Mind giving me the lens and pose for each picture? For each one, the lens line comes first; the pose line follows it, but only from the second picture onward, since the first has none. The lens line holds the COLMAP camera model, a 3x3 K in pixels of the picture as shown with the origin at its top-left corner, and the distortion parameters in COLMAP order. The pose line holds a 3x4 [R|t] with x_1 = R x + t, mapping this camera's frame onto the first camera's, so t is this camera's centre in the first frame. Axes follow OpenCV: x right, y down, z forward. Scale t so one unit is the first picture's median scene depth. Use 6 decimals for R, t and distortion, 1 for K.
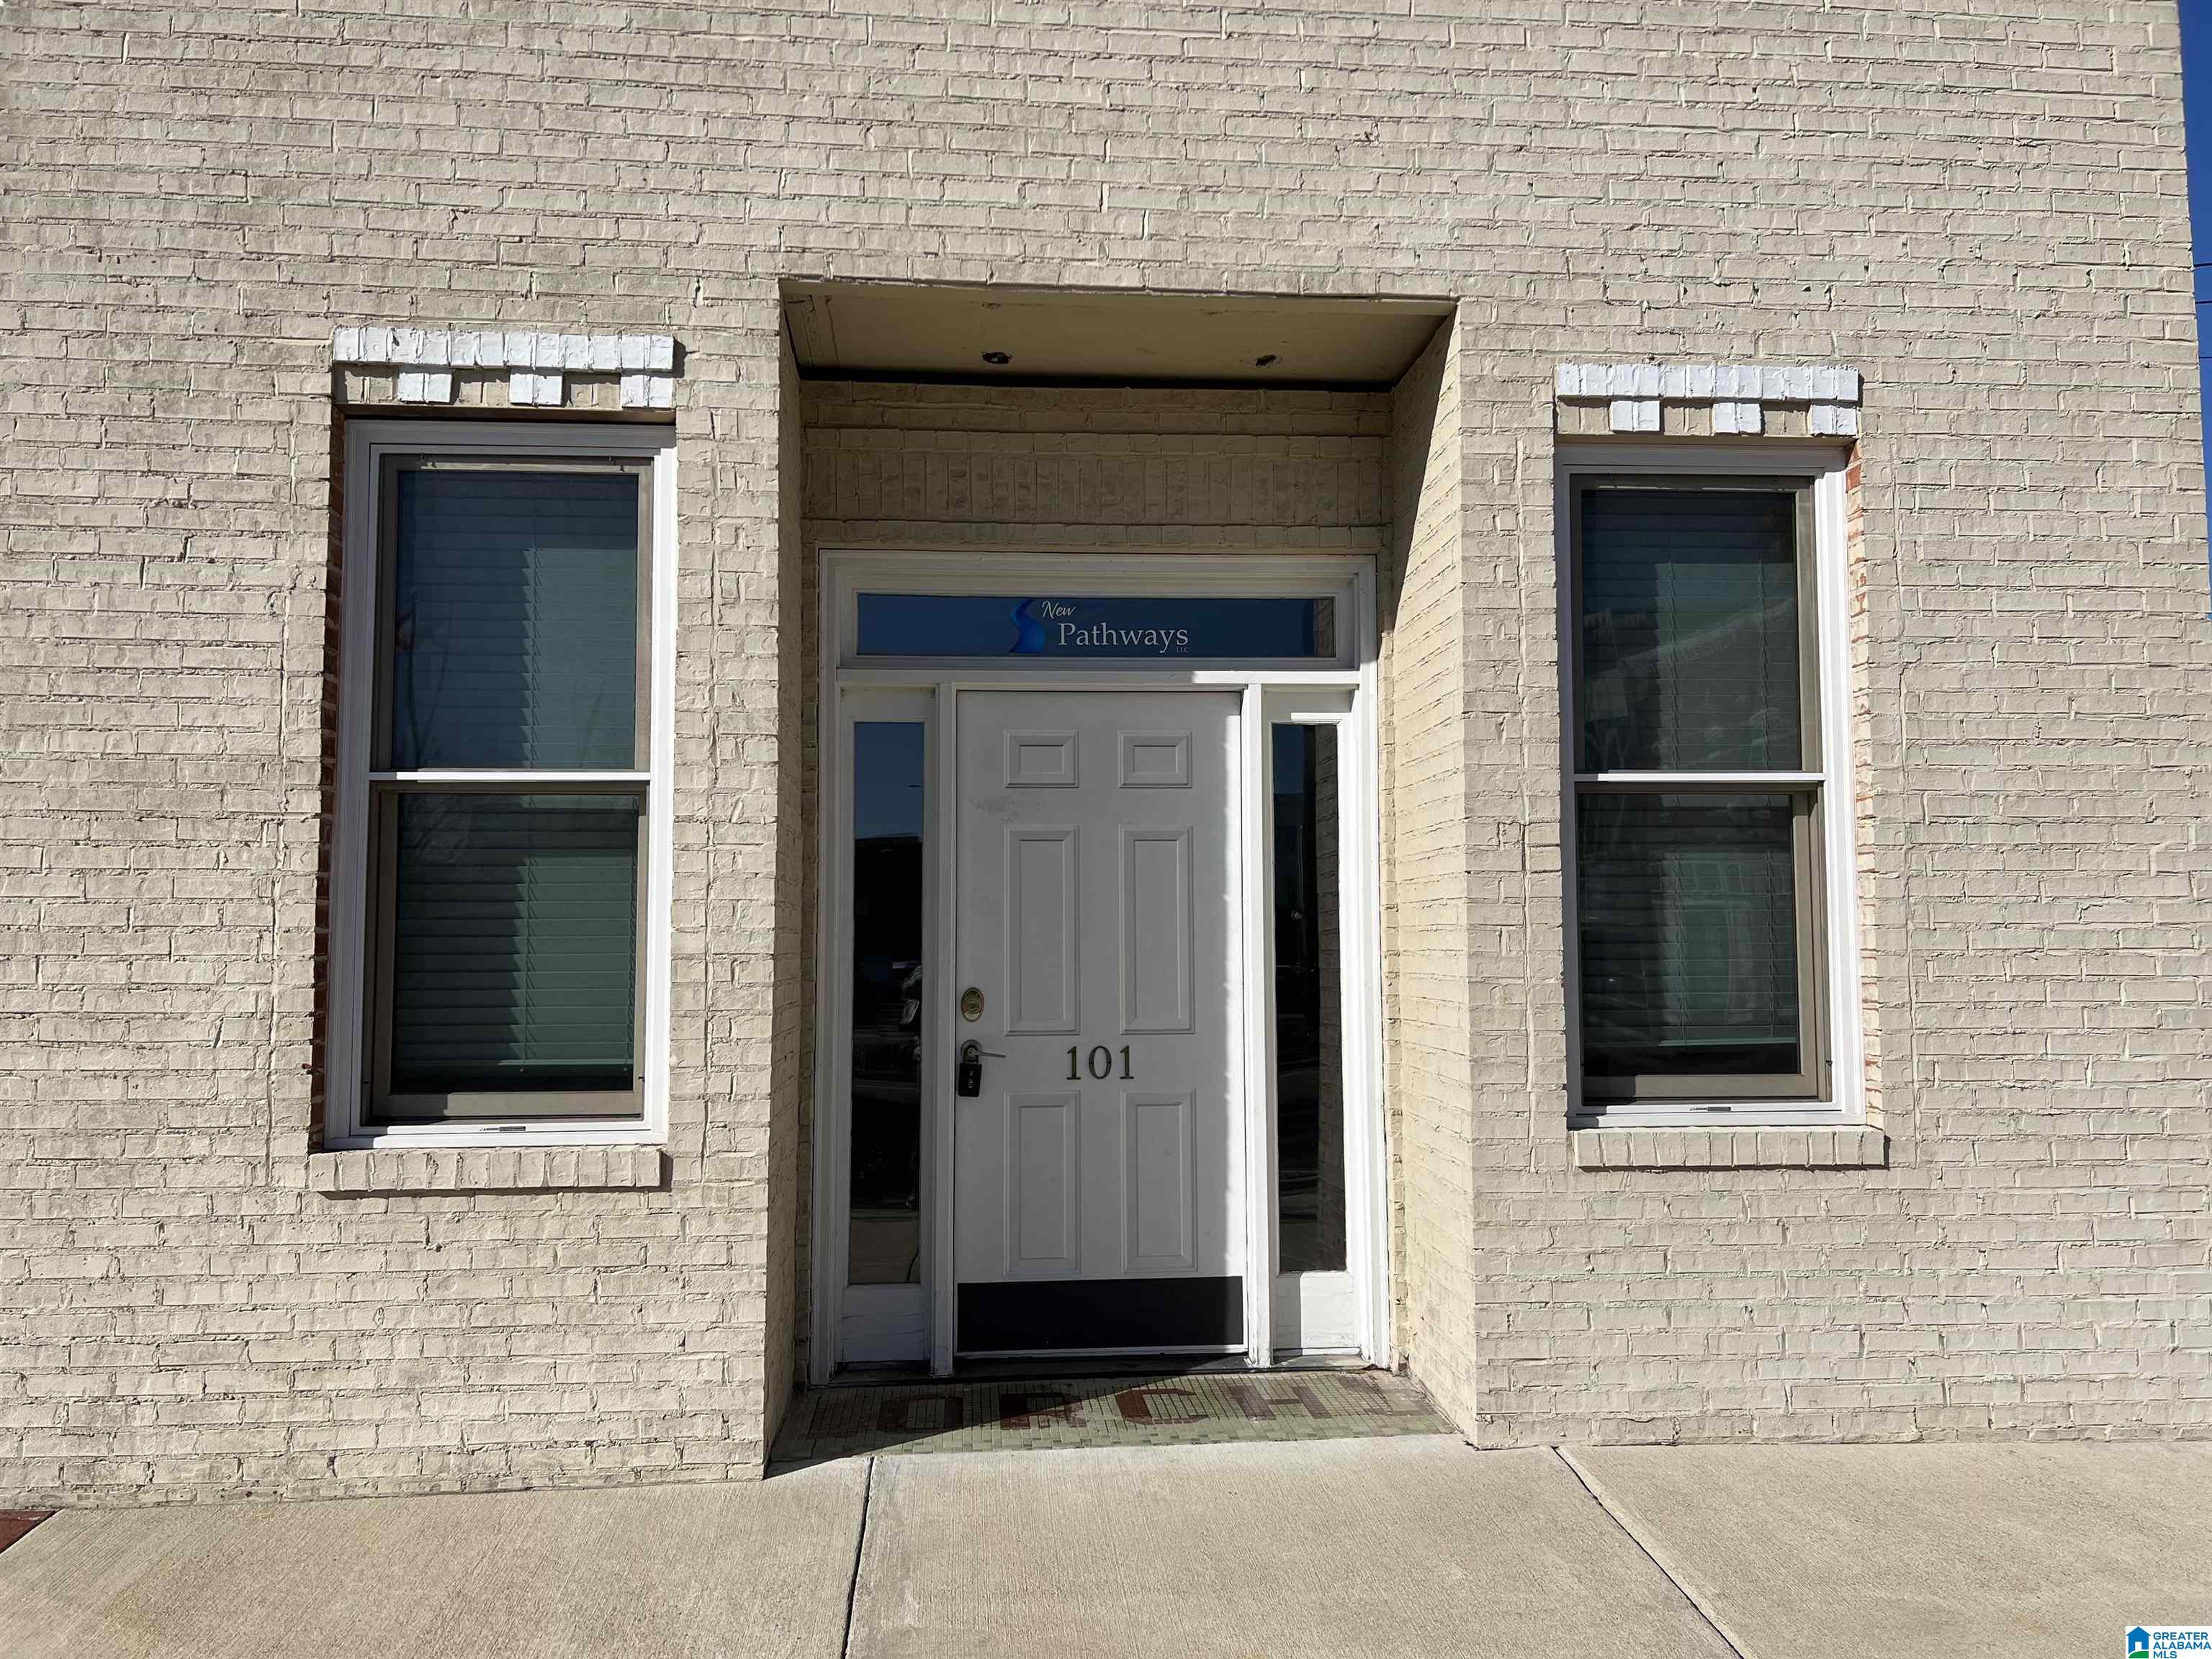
lens RADIAL K [[1665.3, 0, 1109.7], [0, 1665.3, 833.6], [0, 0, 1]] dist [0.056033, -0.052893]
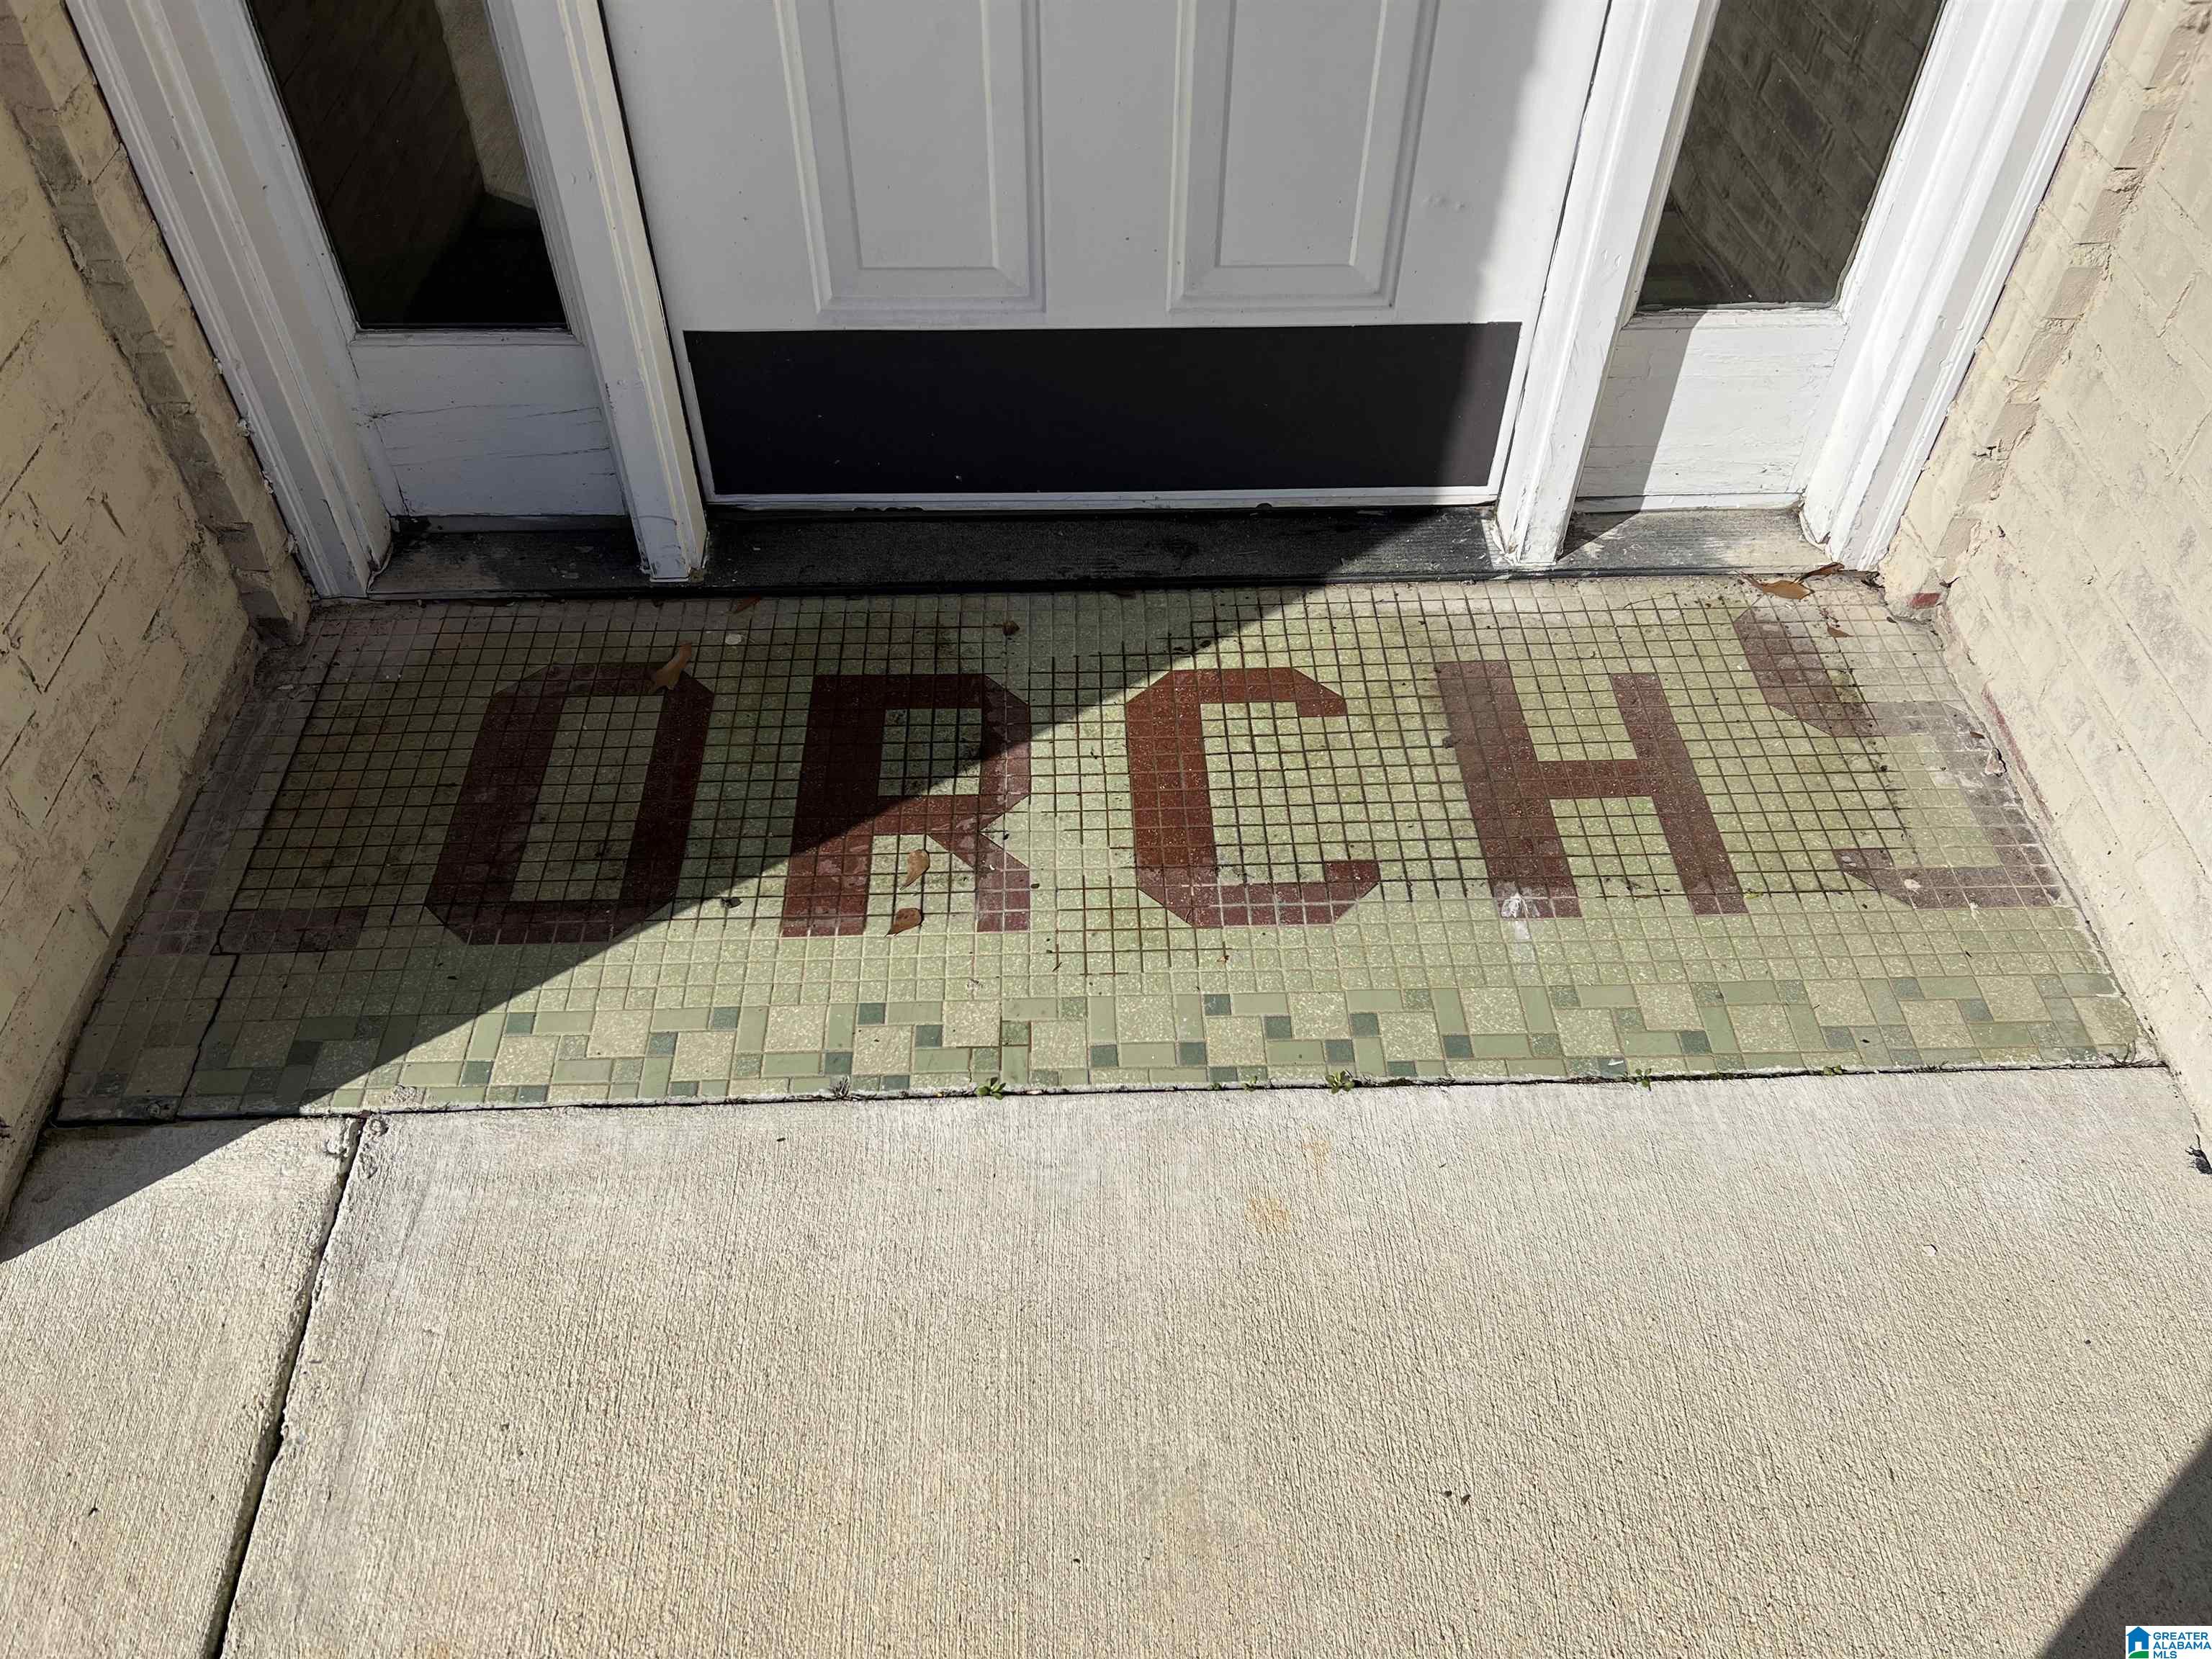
lens RADIAL K [[1665.3, 0, 1101.6], [0, 1665.3, 834.3], [0, 0, 1]] dist [0.056033, -0.052893]
pose [[0.998351, 0.049547, -0.028982, 0.010782], [-0.007946, 0.619333, 0.785088, 0.072313], [0.056848, -0.783564, 0.618705, 0.811175]]
